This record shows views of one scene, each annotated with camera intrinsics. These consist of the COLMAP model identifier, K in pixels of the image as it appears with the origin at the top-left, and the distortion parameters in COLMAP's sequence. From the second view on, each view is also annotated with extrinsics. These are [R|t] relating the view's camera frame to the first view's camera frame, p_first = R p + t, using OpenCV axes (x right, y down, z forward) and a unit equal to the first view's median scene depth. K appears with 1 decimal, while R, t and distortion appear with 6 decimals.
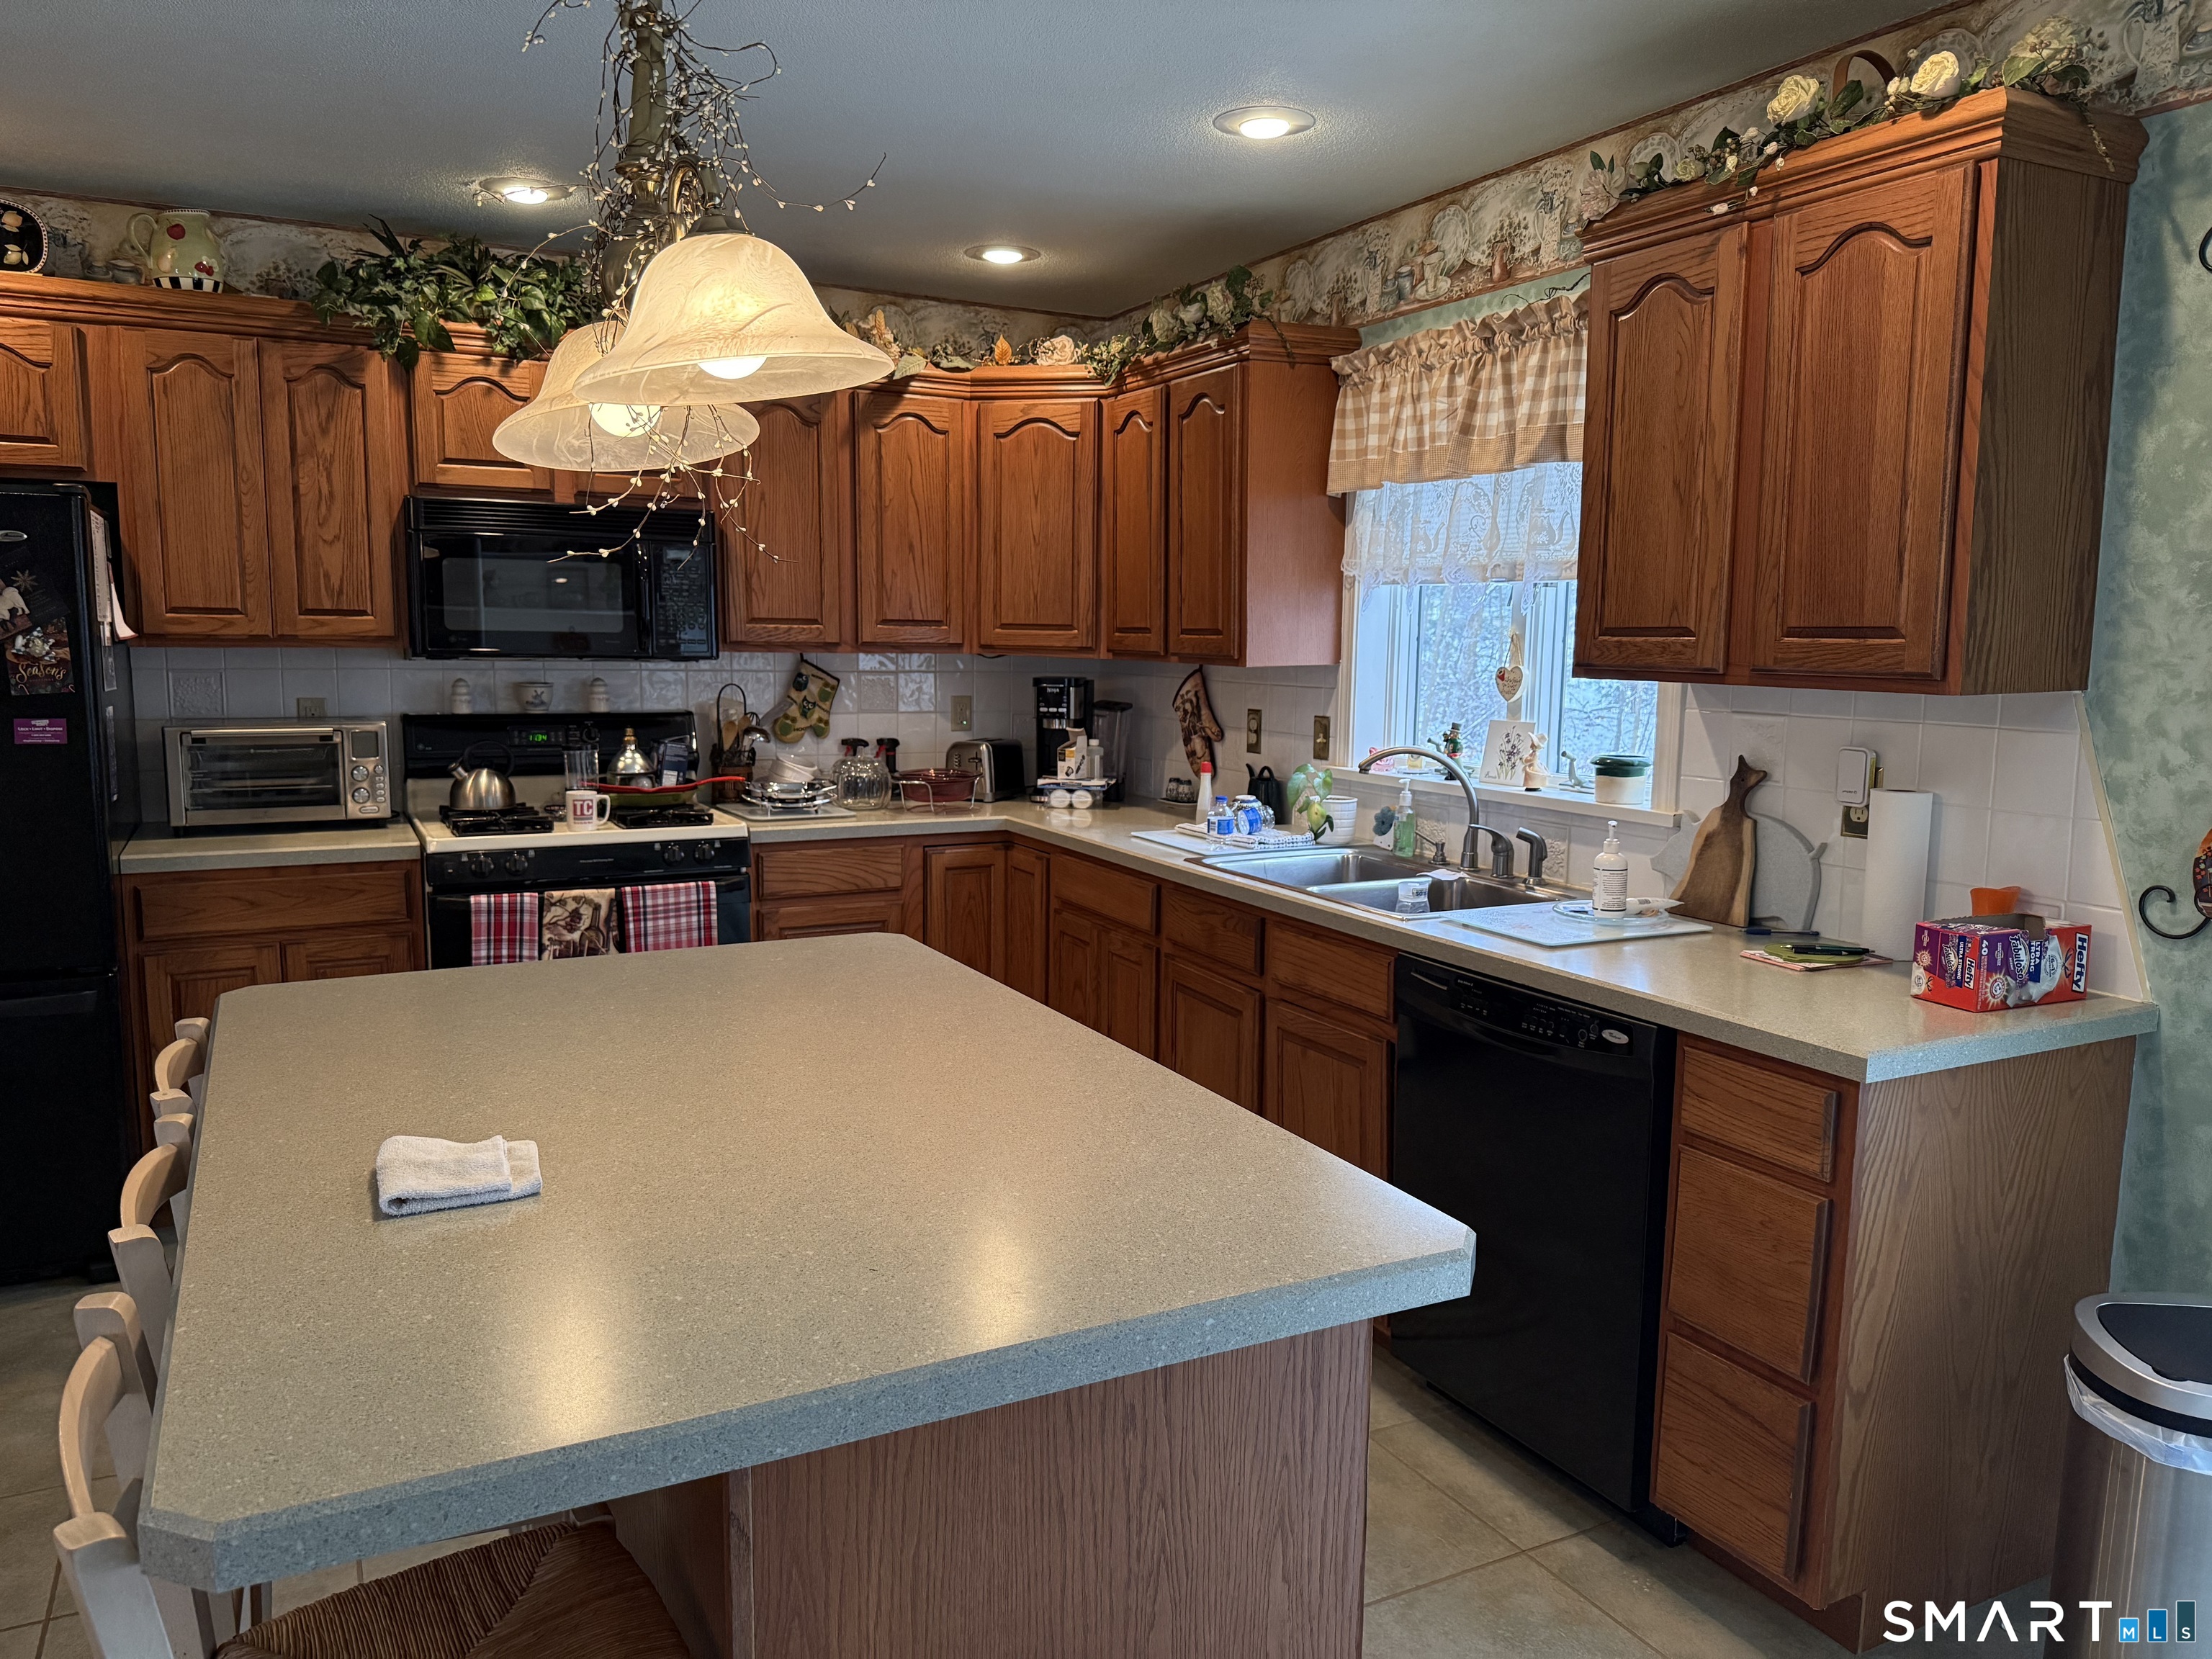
lens RADIAL K [[1572.0, 0, 1090.0], [0, 1572.0, 837.3], [0, 0, 1]] dist [0.030727, -0.035190]
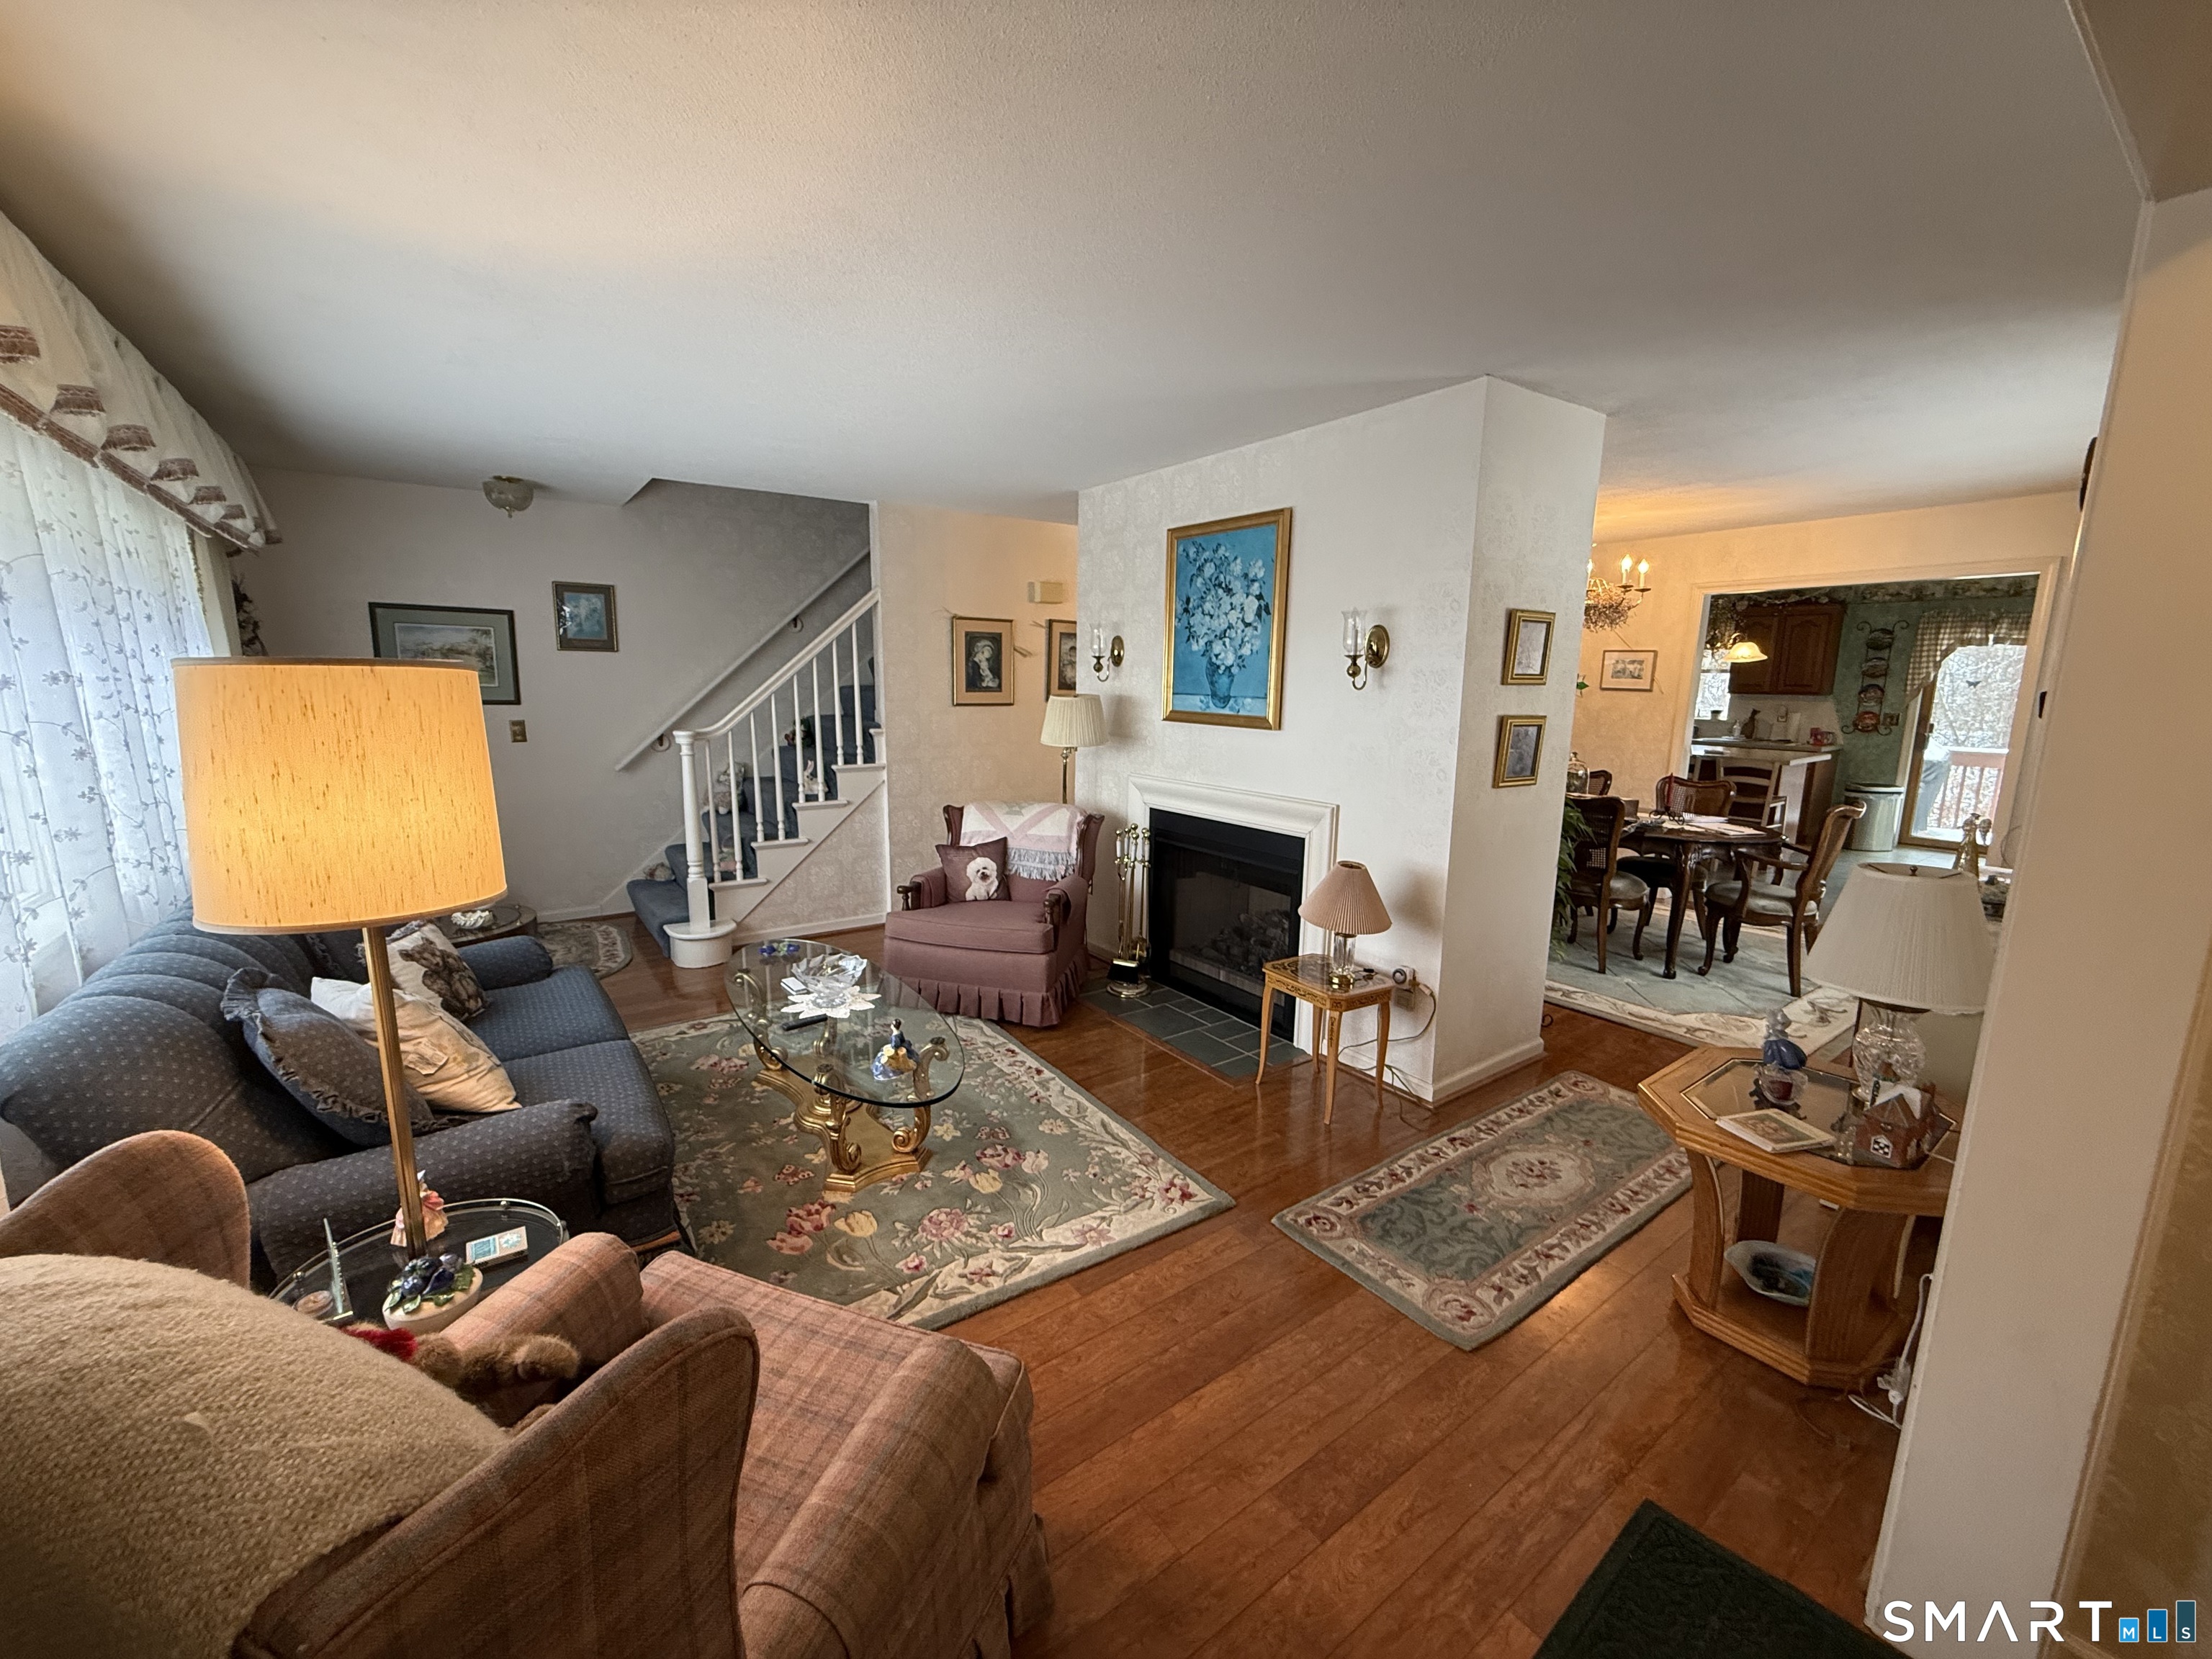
lens RADIAL K [[881.8, 0, 1089.6], [0, 881.8, 831.8], [0, 0, 1]] dist [-0.001817, 0.000578]
pose [[0.989013, -0.032113, 0.144295, -2.264092], [0.025115, 0.998430, 0.050062, 0.161392], [-0.145676, -0.045889, 0.988267, -1.648847]]
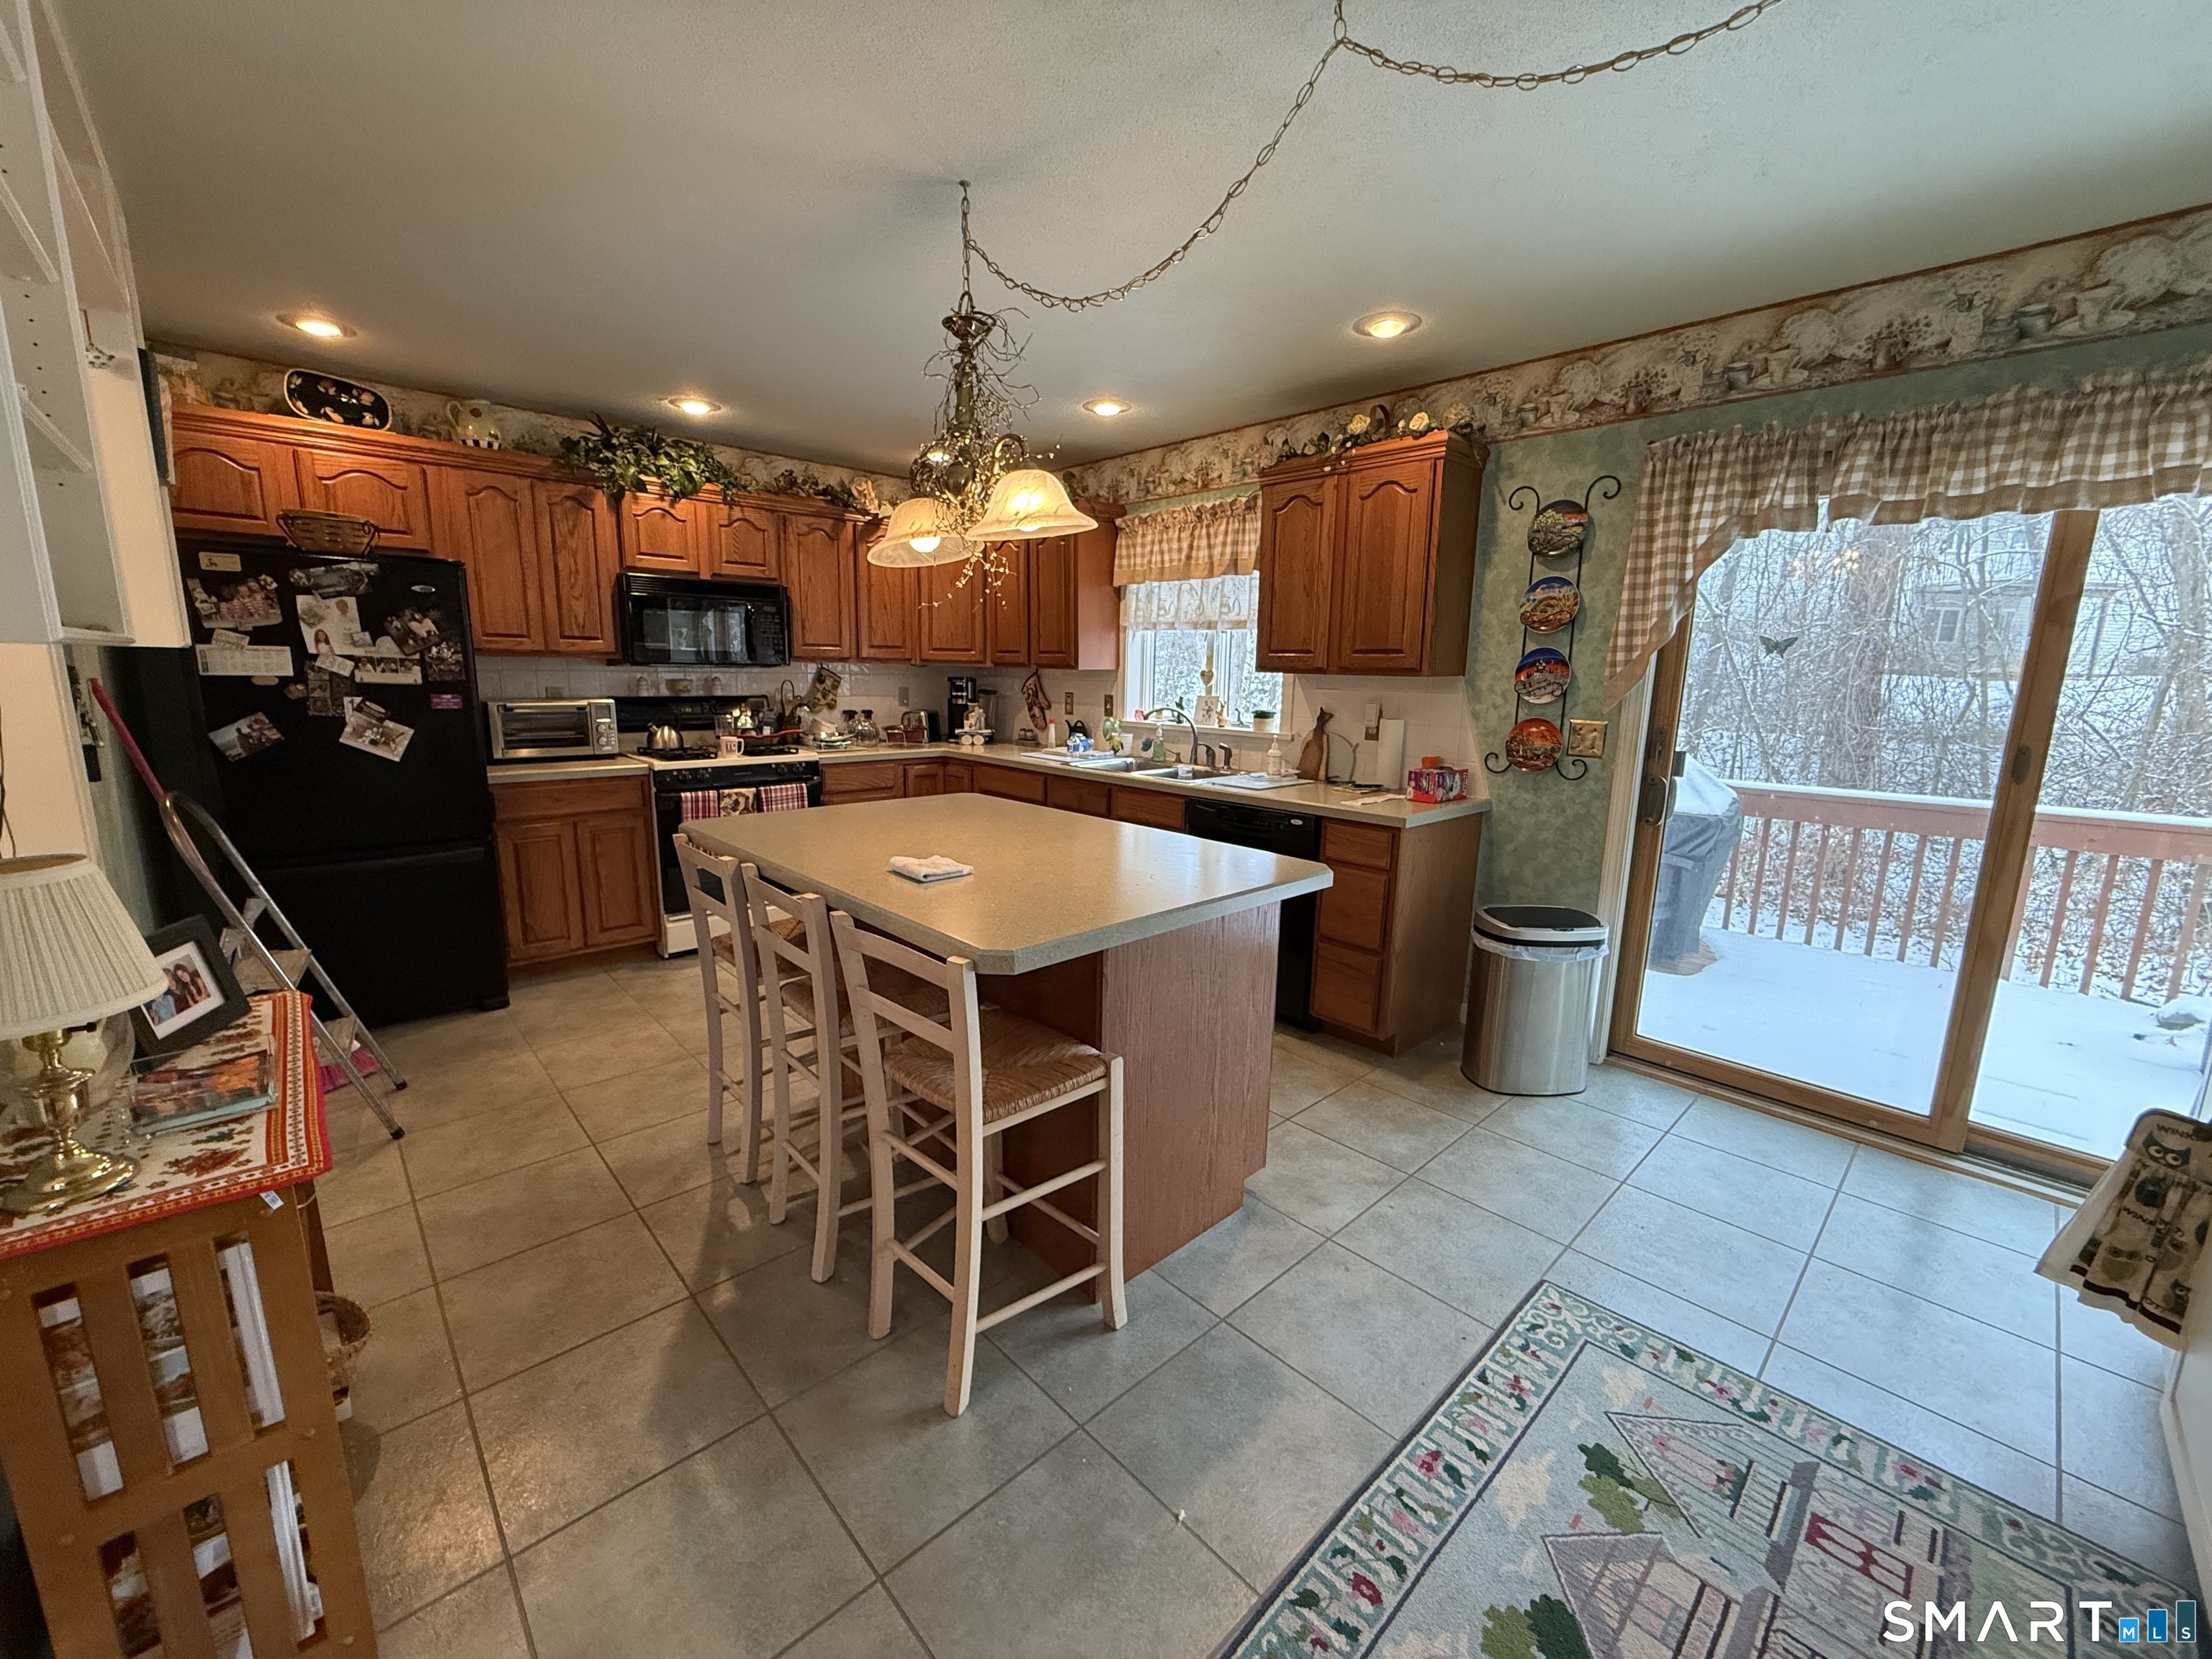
lens RADIAL K [[881.8, 0, 1094.6], [0, 881.8, 830.9], [0, 0, 1]] dist [-0.001817, 0.000578]
pose [[0.963901, -0.042832, 0.262795, -0.255140], [0.027712, 0.997755, 0.060975, 0.041247], [-0.264816, -0.051491, 0.962923, -0.164151]]
